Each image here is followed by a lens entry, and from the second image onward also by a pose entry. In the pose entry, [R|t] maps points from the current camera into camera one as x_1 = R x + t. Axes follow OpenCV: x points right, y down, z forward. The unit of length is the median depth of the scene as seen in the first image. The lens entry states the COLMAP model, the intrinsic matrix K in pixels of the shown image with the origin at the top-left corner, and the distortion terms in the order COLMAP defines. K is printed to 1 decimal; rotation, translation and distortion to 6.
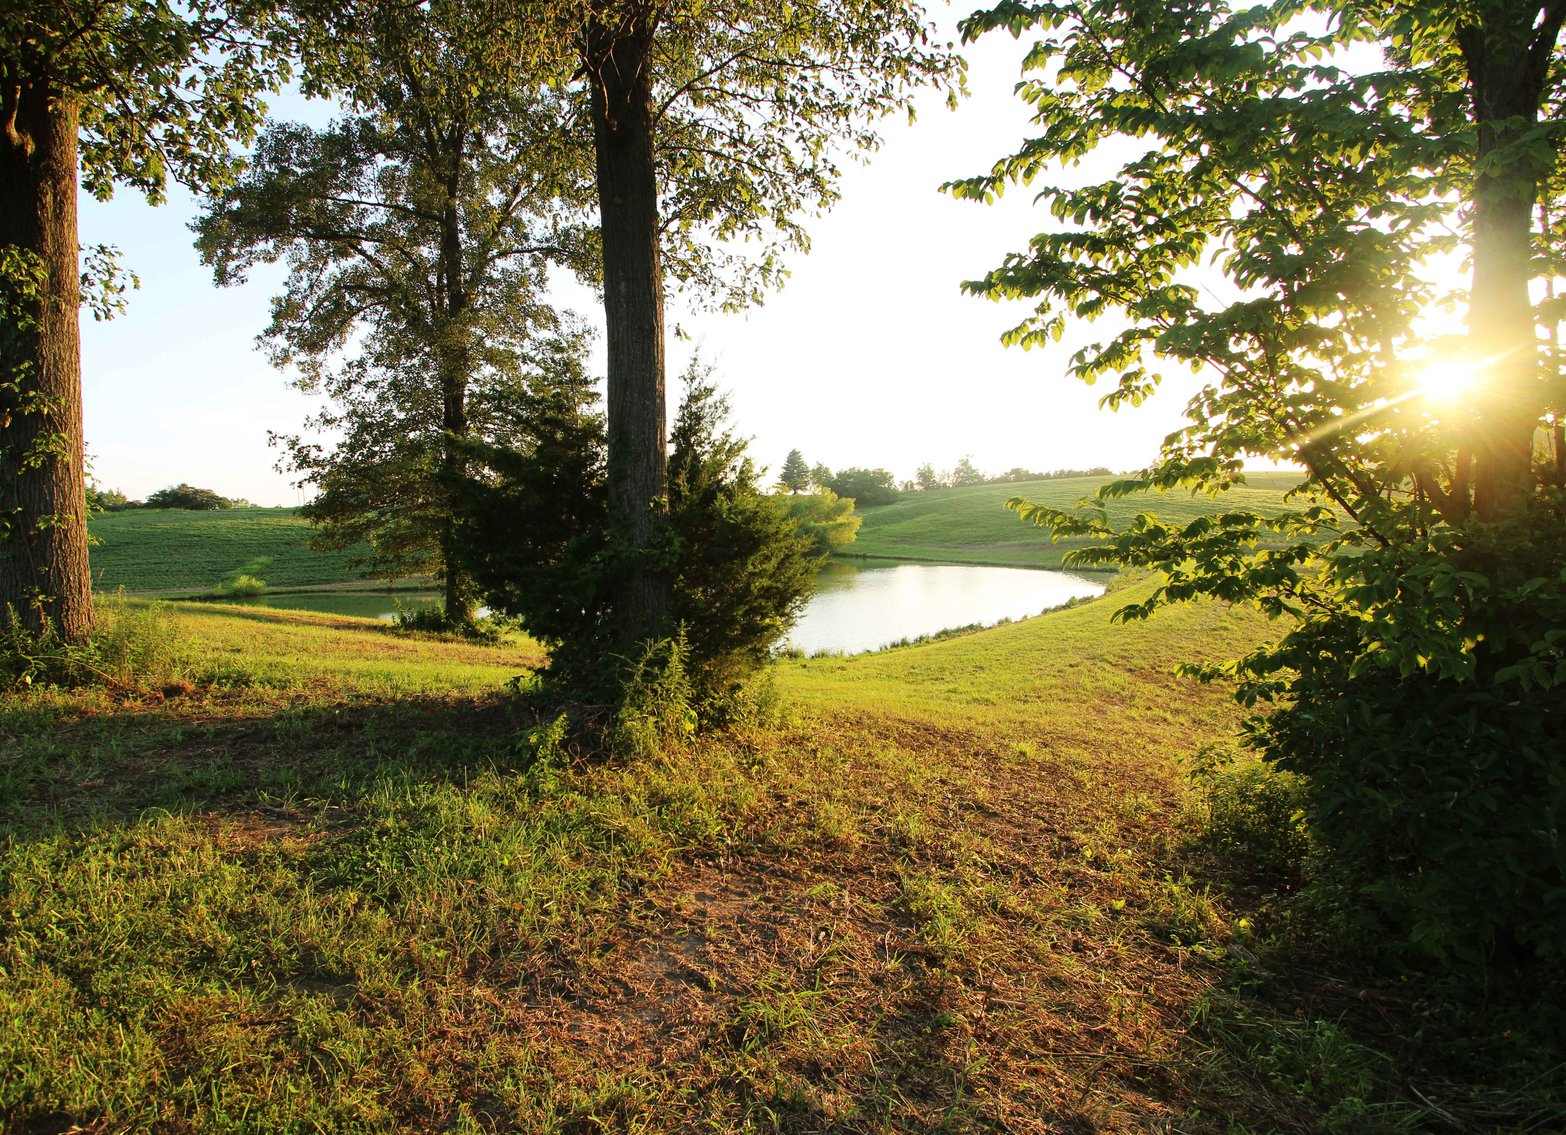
lens RADIAL K [[939.9, 0, 782.6], [0, 939.9, 545.0], [0, 0, 1]] dist [-0.002879, -0.000288]
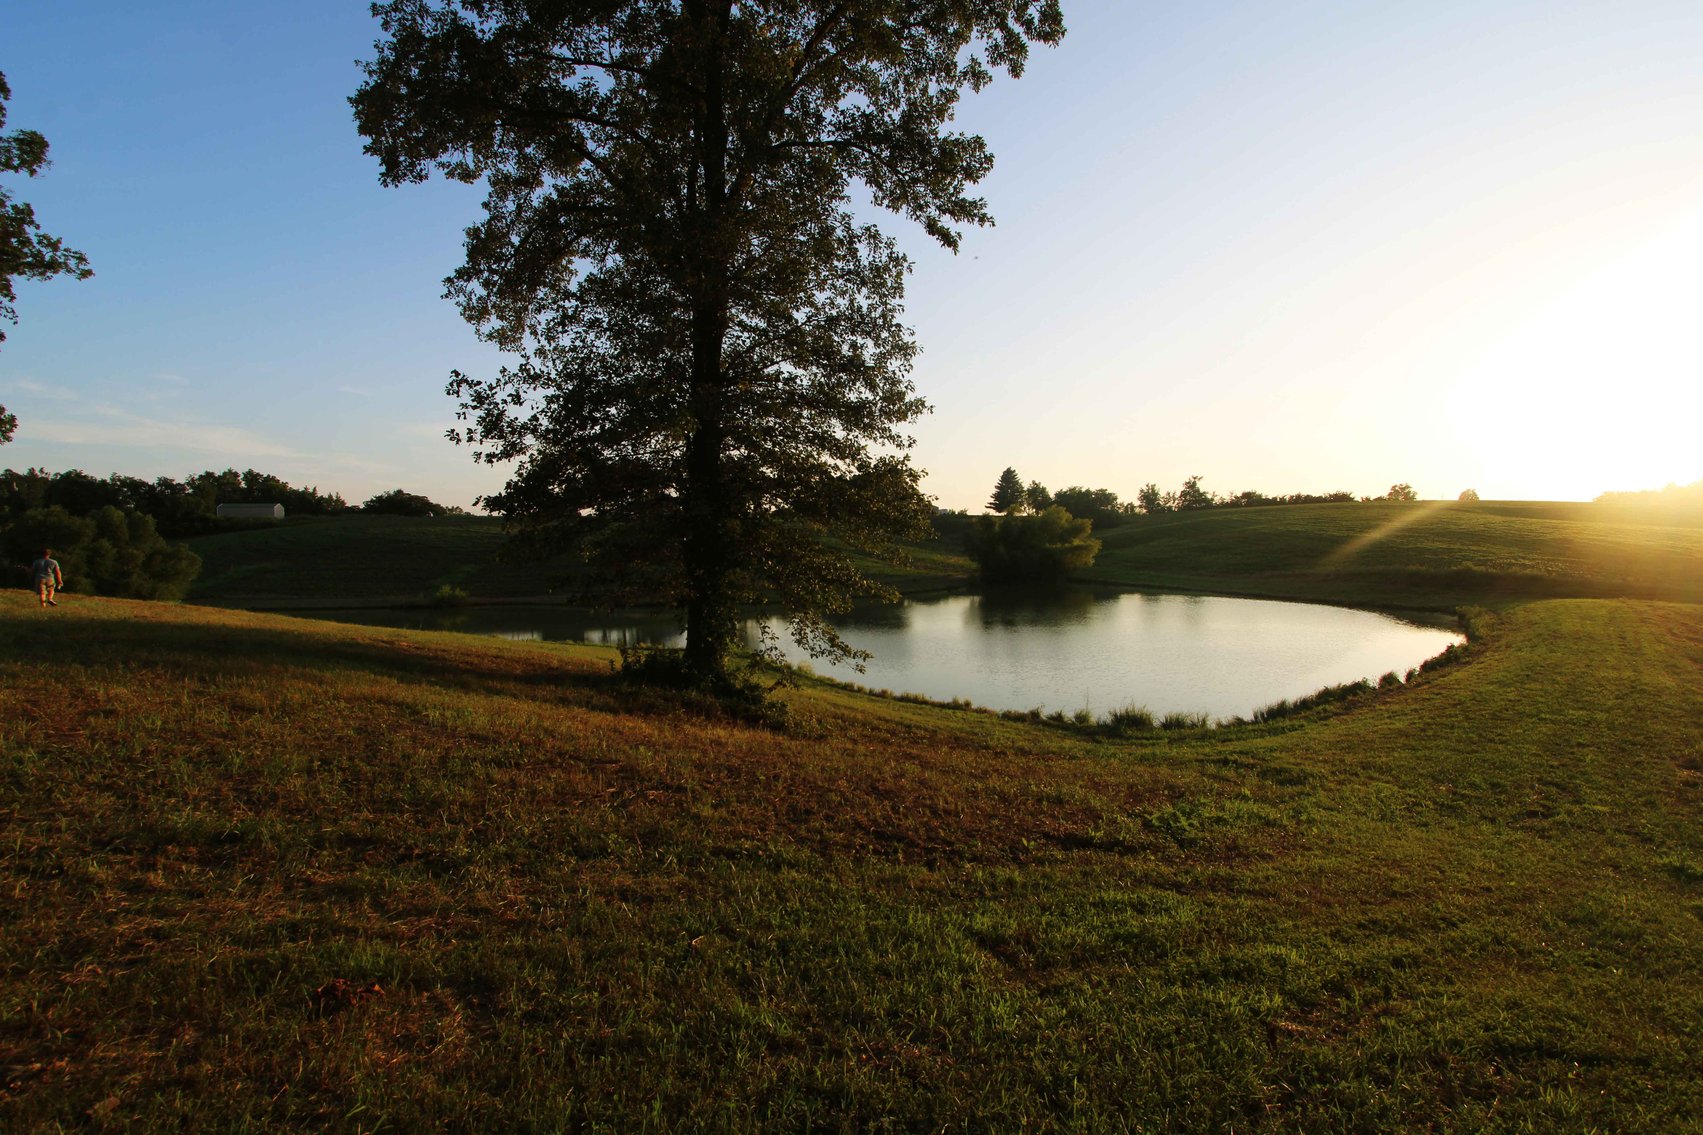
lens RADIAL K [[802.9, 0, 851.5], [0, 802.9, 567.5], [0, 0, 1]] dist [0.002161, 0.000196]
pose [[0.996440, 0.028307, -0.079411, -0.094865], [-0.027887, 0.999591, 0.006392, -0.000885], [0.079559, -0.004155, 0.996821, 0.204283]]
